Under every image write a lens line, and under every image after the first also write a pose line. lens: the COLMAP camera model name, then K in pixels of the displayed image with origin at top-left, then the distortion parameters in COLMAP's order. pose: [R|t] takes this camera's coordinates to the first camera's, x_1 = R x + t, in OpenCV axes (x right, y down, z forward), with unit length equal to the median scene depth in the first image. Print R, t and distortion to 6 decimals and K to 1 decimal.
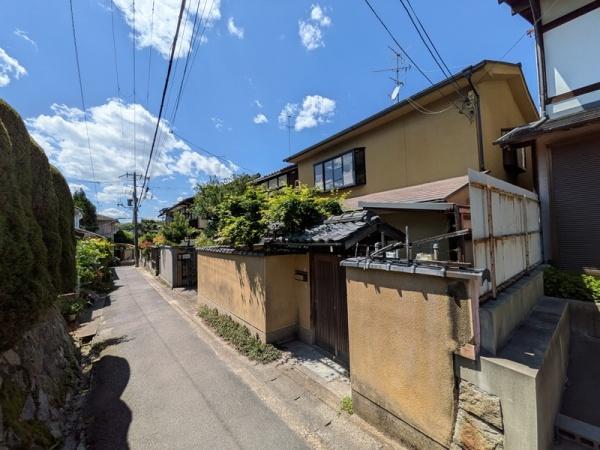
lens RADIAL K [[236.6, 0, 301.3], [0, 236.6, 224.4], [0, 0, 1]] dist [0.010873, -0.002265]
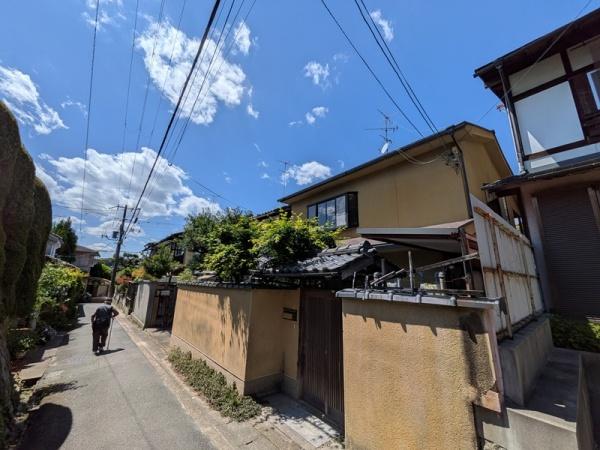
lens RADIAL K [[235.5, 0, 300.1], [0, 235.5, 223.0], [0, 0, 1]] dist [0.014334, -0.003980]
pose [[0.997357, 0.065318, 0.031820, -0.014202], [-0.057819, 0.978733, -0.196820, 0.055141], [-0.043999, 0.194460, 0.979923, 0.039444]]
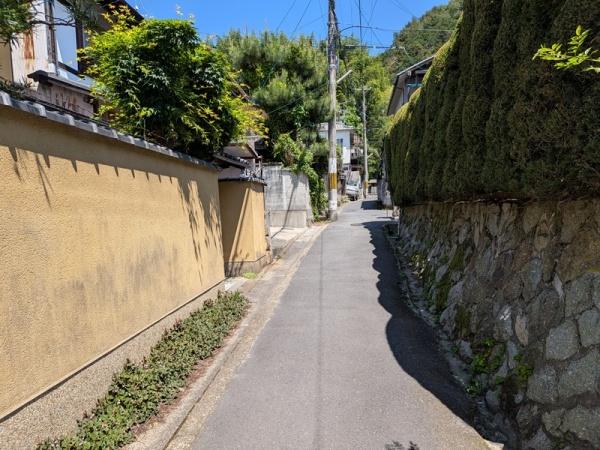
lens RADIAL K [[440.5, 0, 281.4], [0, 440.5, 226.9], [0, 0, 1]] dist [0.057781, -0.098775]
pose [[-0.697180, 0.029021, 0.716309, -1.236437], [0.030108, 0.999484, -0.011190, 0.329467], [-0.716264, 0.013765, -0.697694, 1.821184]]
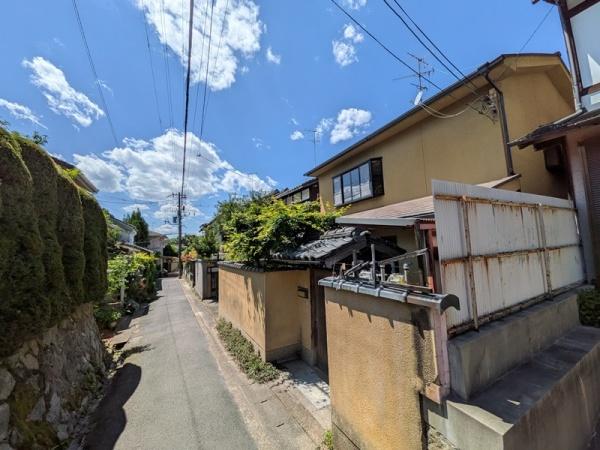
lens RADIAL K [[236.6, 0, 301.3], [0, 236.6, 224.4], [0, 0, 1]] dist [0.010873, -0.002265]
pose [[0.987929, -0.023647, -0.153089, 0.163542], [0.015861, 0.998527, -0.051878, -0.013128], [0.154090, 0.048823, 0.986850, 0.024784]]
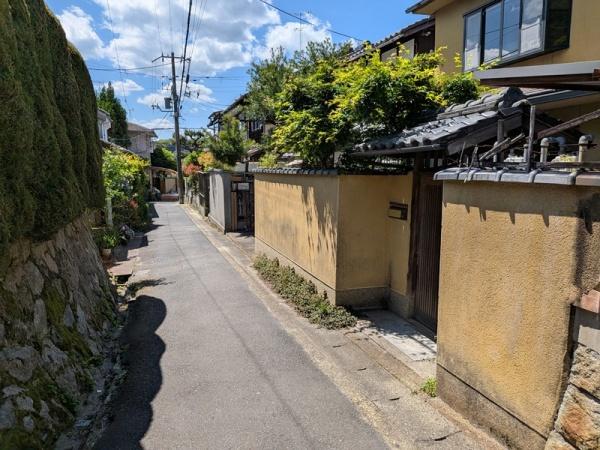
lens RADIAL K [[433.0, 0, 299.9], [0, 433.0, 223.1], [0, 0, 1]] dist [0.062232, -0.108800]
pose [[0.940987, 0.075325, -0.329953, 0.144894], [-0.015562, 0.983517, 0.180146, 0.056902], [0.338084, -0.164381, 0.926649, -0.130959]]
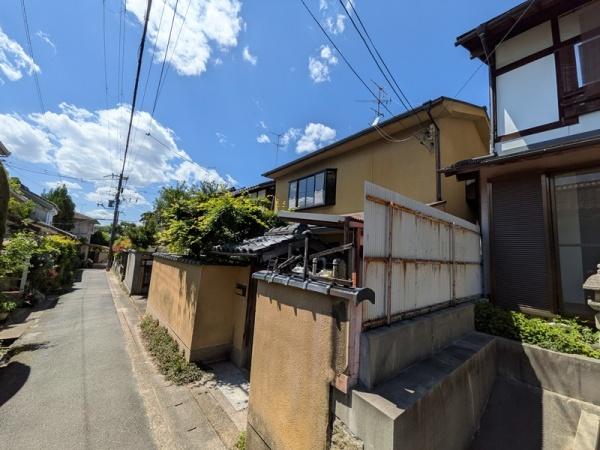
lens RADIAL K [[236.2, 0, 300.0], [0, 236.2, 222.5], [0, 0, 1]] dist [0.013558, -0.003462]
pose [[0.995160, 0.094727, 0.026150, 0.201592], [-0.091997, 0.991596, -0.090965, 0.017405], [-0.034547, 0.088119, 0.995511, 0.034930]]
